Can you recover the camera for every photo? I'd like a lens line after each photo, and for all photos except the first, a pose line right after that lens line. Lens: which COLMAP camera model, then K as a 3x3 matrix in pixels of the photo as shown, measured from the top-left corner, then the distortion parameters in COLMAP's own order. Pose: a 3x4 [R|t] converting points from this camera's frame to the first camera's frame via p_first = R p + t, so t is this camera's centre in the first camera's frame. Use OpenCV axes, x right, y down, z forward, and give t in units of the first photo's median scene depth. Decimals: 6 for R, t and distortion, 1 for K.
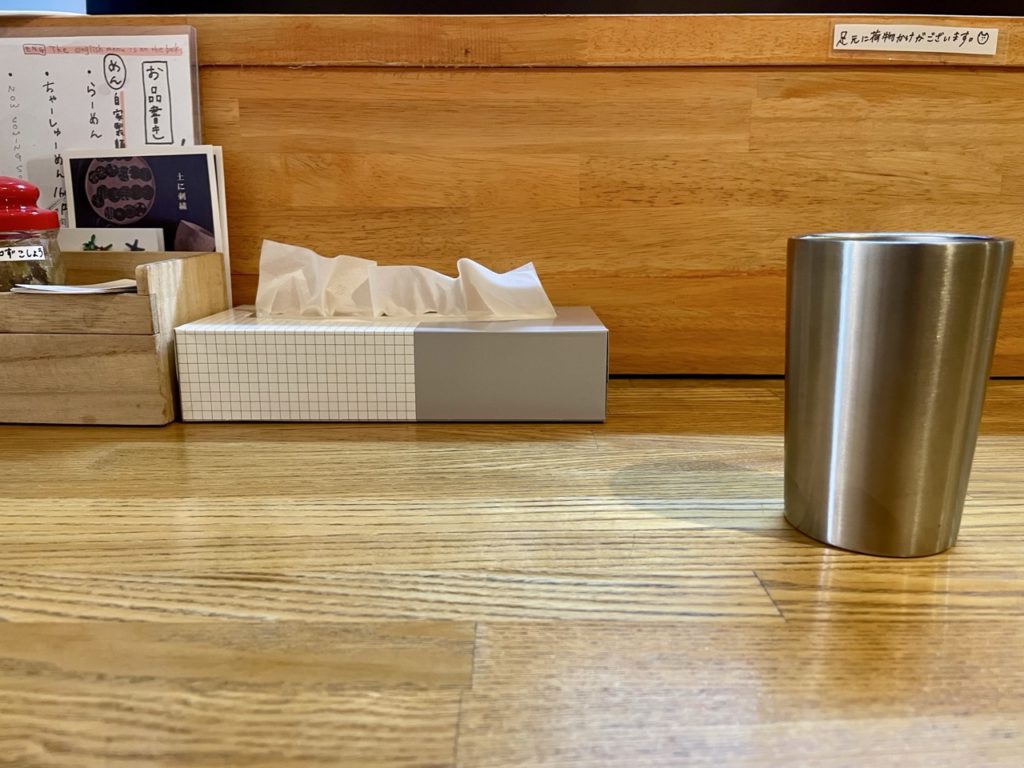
lens RADIAL K [[766.5, 0, 508.2], [0, 766.5, 379.5], [0, 0, 1]] dist [0.037874, -0.059291]
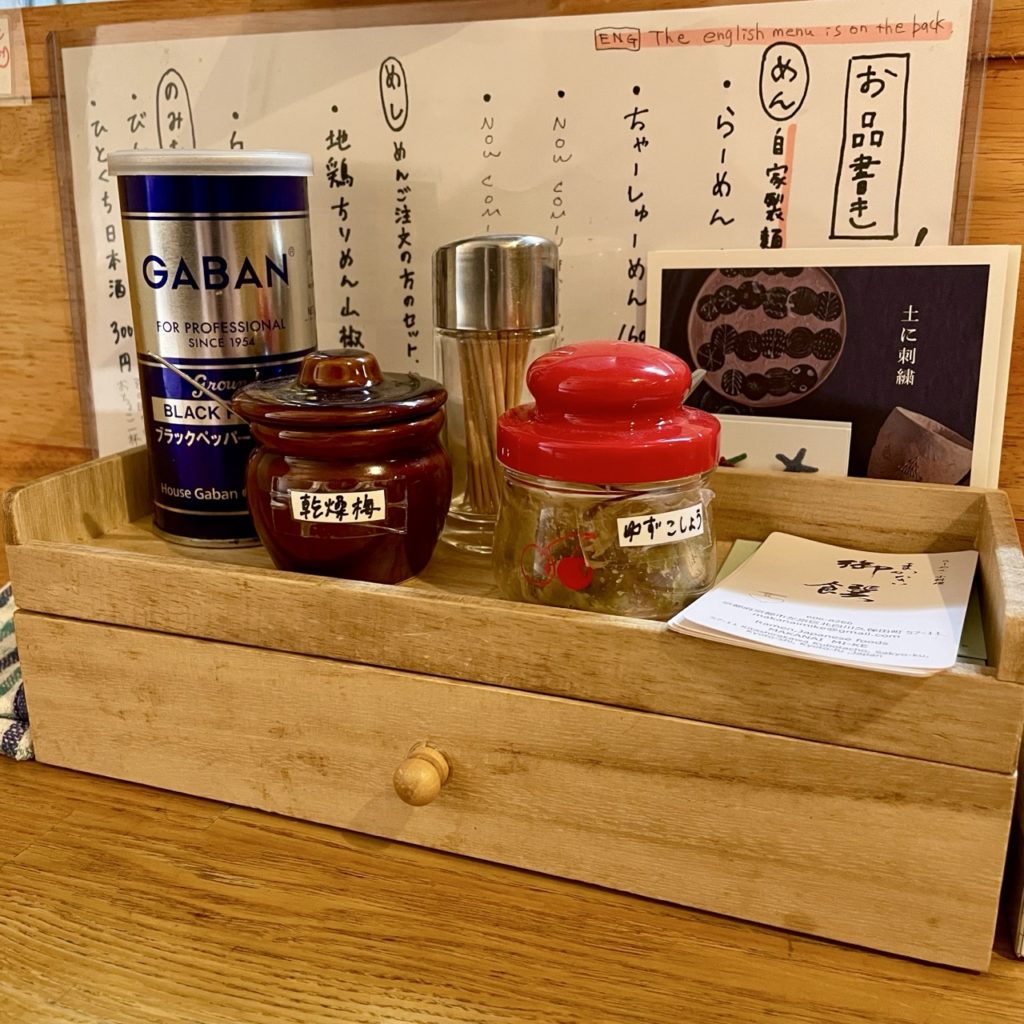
lens RADIAL K [[1033.5, 0, 516.3], [0, 1033.5, 510.5], [0, 0, 1]] dist [0.005128, 0.000000]
pose [[0.954910, 0.079017, -0.286187, -0.462249], [-0.061325, 0.995641, 0.070278, -0.176202], [0.290492, -0.049559, 0.955593, 0.346412]]
